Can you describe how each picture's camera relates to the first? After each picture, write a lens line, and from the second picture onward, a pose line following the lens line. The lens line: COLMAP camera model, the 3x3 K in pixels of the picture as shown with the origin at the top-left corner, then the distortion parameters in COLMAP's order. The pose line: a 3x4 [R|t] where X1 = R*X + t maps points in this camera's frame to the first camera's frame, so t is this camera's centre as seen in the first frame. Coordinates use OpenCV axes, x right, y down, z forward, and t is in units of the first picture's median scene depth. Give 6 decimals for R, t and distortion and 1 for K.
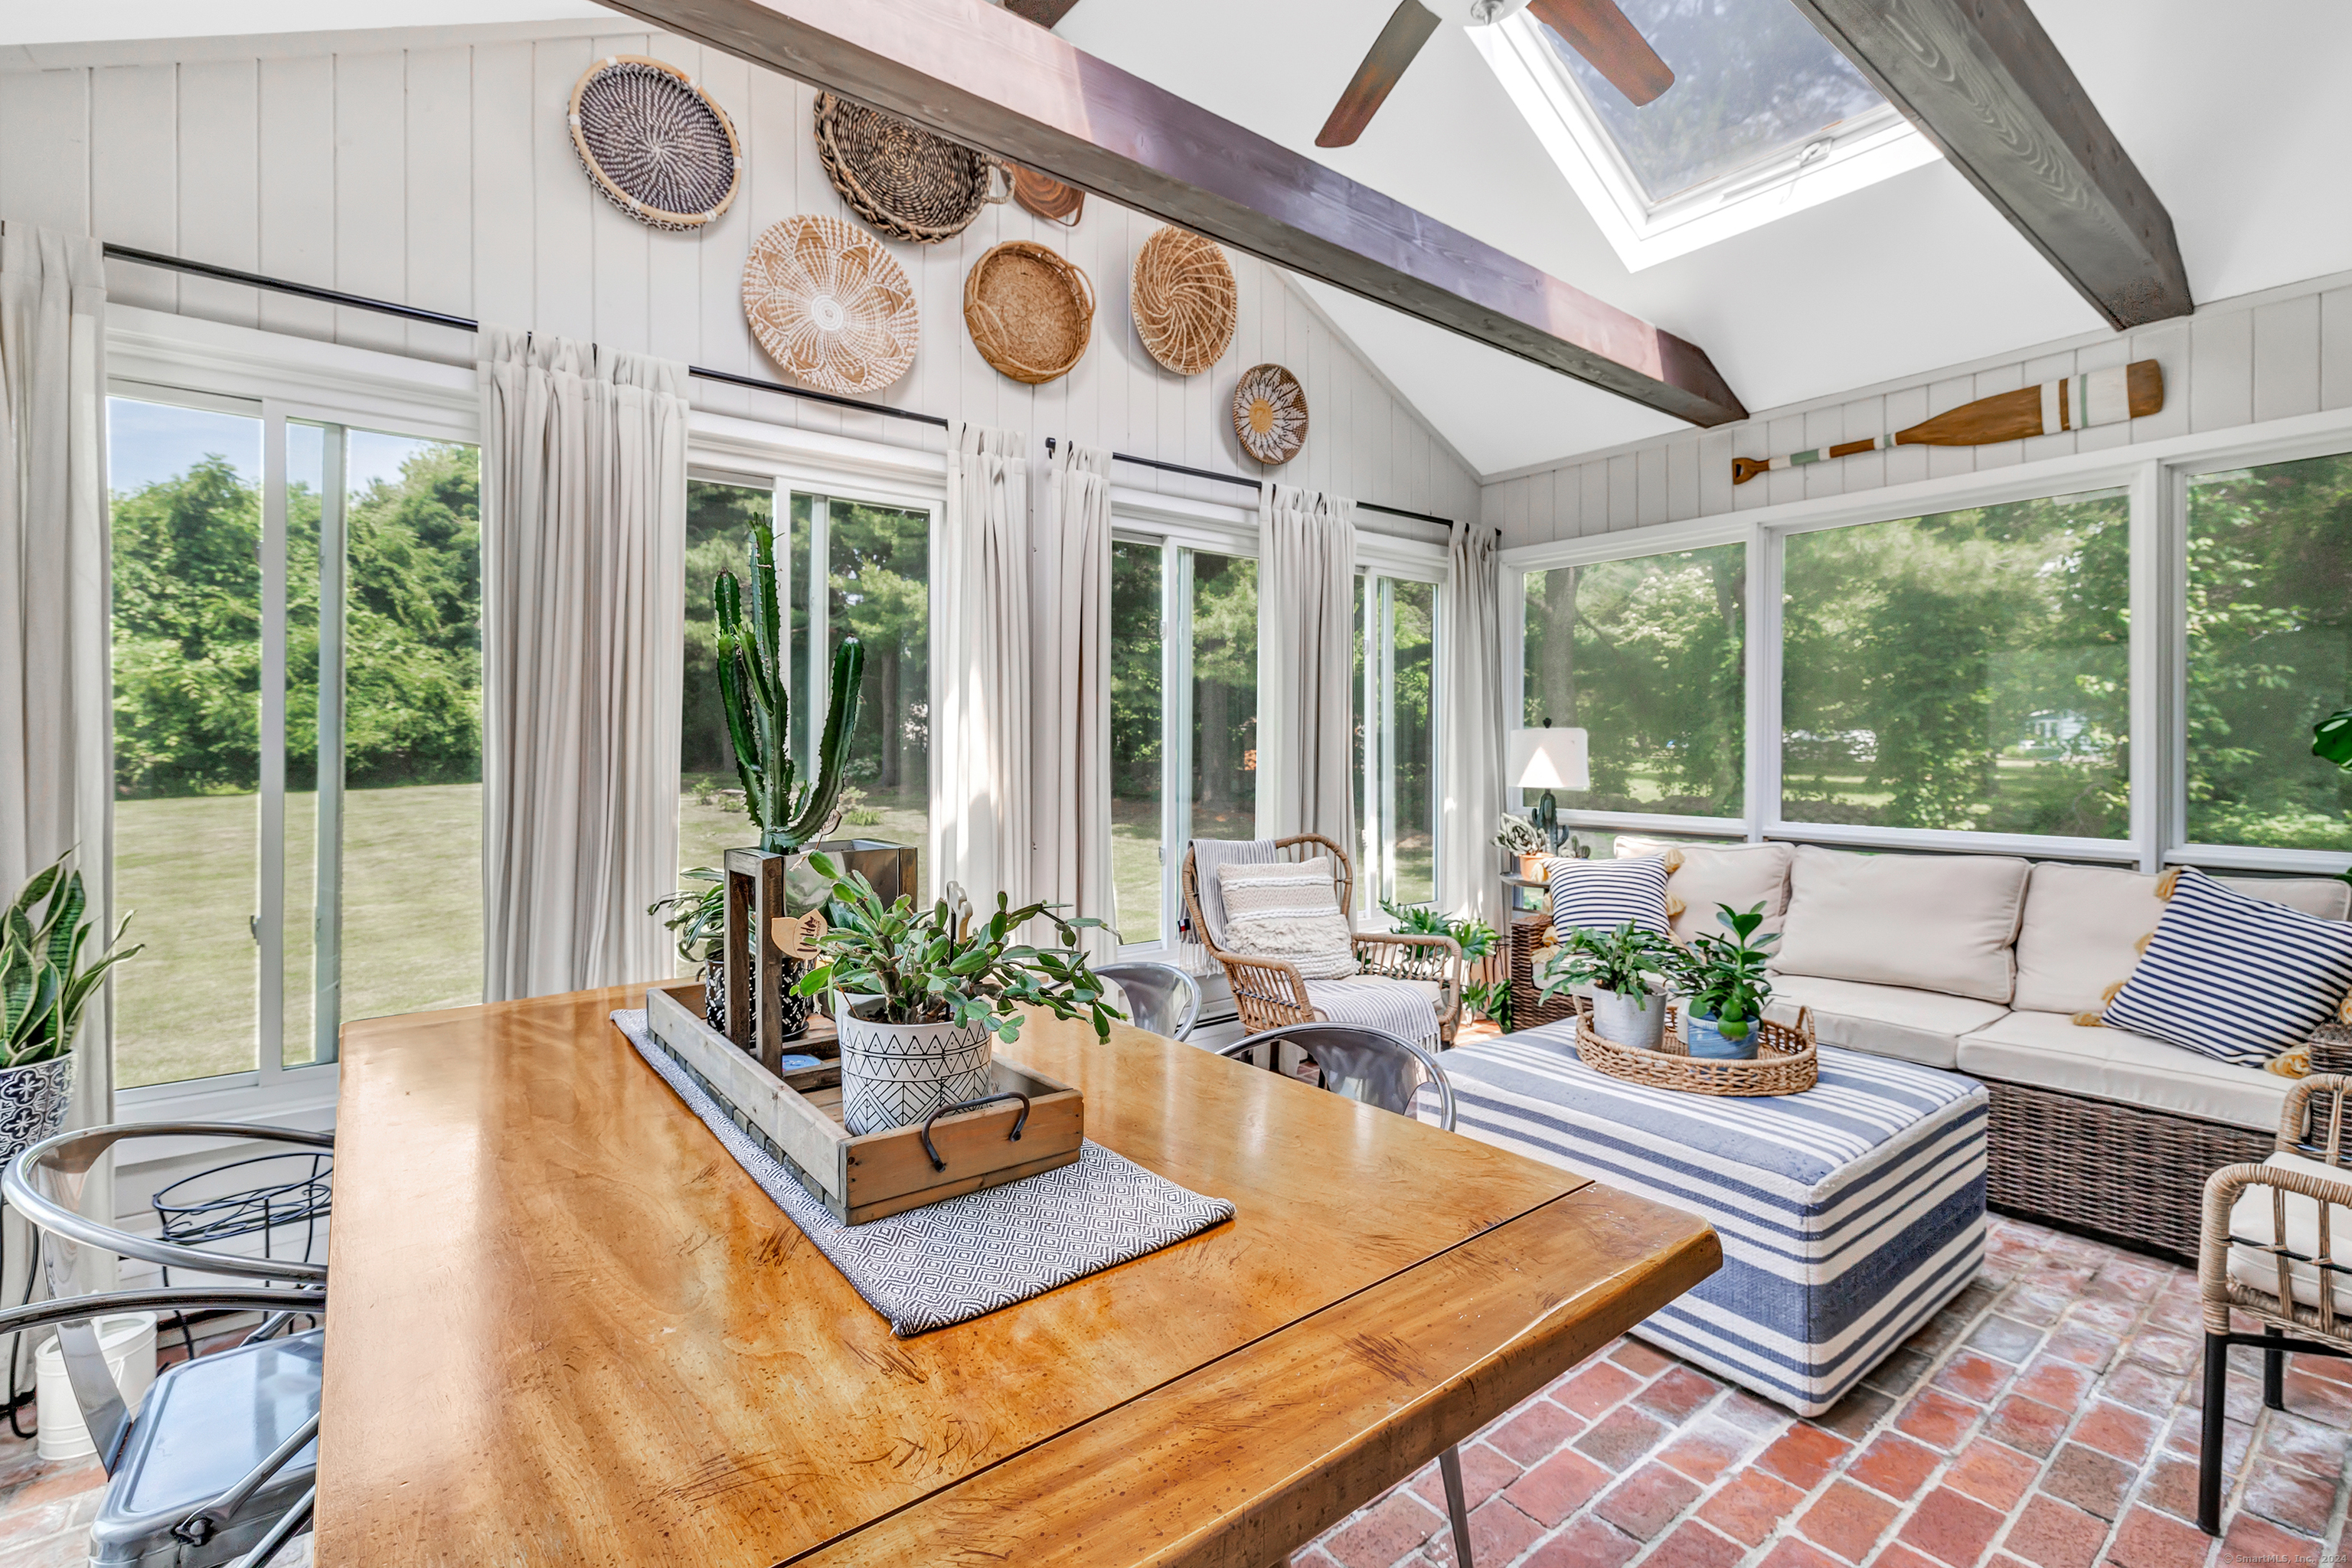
lens RADIAL K [[1047.5, 0, 1224.8], [0, 1047.5, 748.7], [0, 0, 1]] dist [-0.004525, -0.000104]
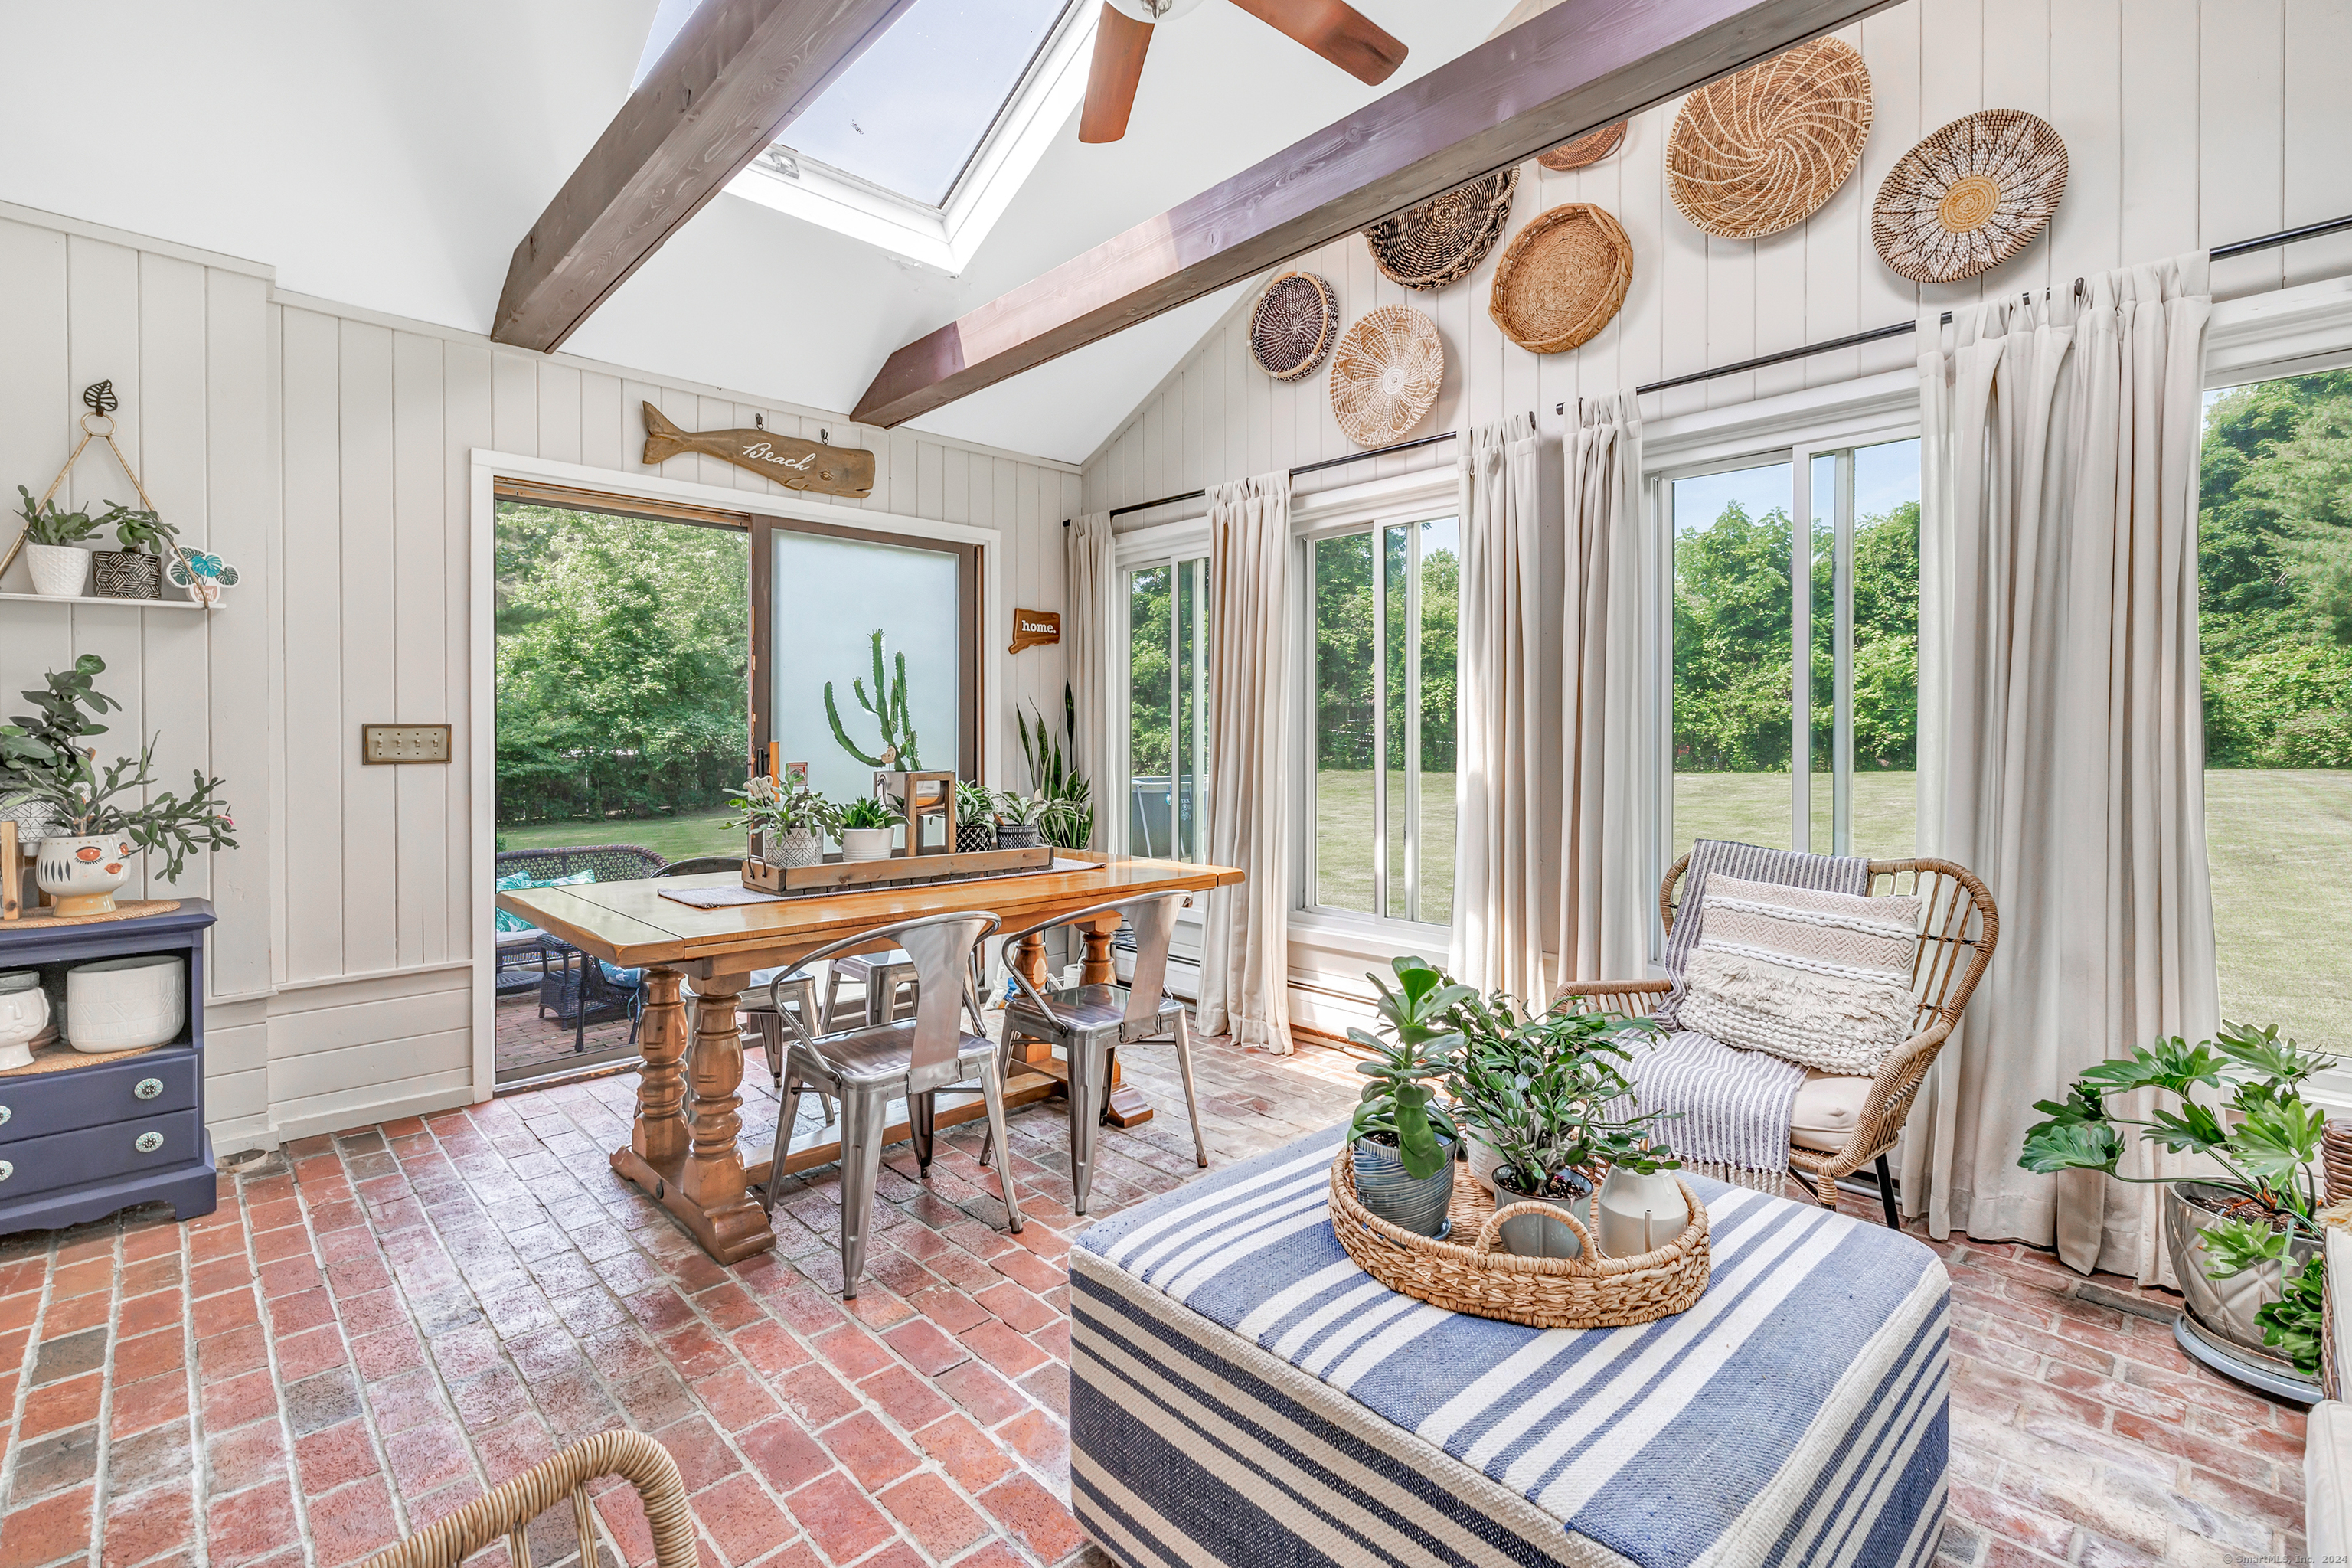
lens RADIAL K [[1047.5, 0, 1146.8], [0, 1047.5, 735.6], [0, 0, 1]] dist [-0.004525, -0.000104]
pose [[0.070594, 0.005838, -0.997488, 0.090609], [0.000143, 0.999983, 0.005862, 0.000371], [0.997505, -0.000556, 0.070592, 0.064847]]
